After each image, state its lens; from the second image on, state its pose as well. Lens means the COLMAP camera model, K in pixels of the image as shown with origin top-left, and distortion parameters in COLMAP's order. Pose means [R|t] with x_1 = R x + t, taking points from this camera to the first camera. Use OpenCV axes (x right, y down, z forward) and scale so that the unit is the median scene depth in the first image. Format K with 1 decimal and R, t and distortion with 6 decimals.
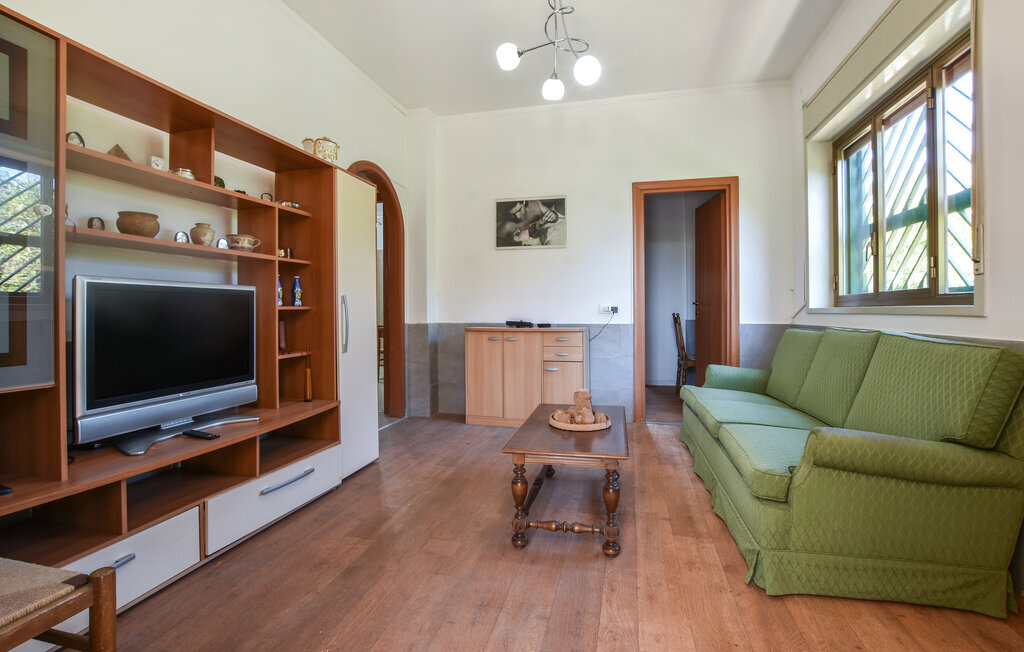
lens RADIAL K [[451.6, 0, 528.3], [0, 451.6, 304.2], [0, 0, 1]] dist [-0.003705, -0.000067]
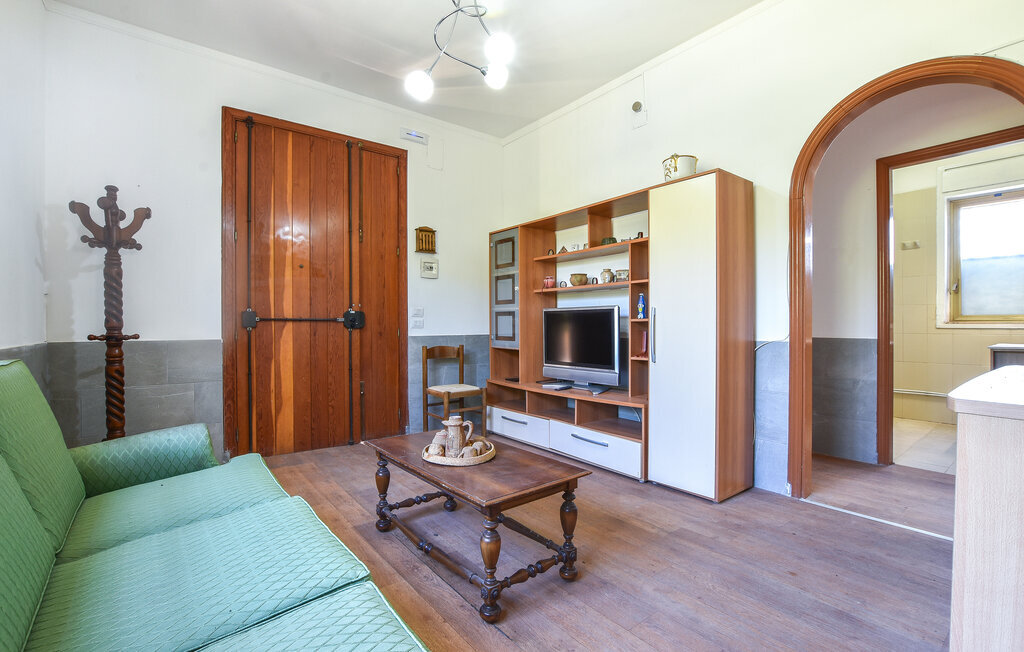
lens RADIAL K [[471.2, 0, 509.8], [0, 471.2, 334.6], [0, 0, 1]] dist [-0.020023, -0.000017]
pose [[-0.643071, 0.009381, -0.765749, 0.705670], [0.009170, 0.999948, 0.004549, 0.039898], [0.765751, -0.004097, -0.643124, 1.597020]]
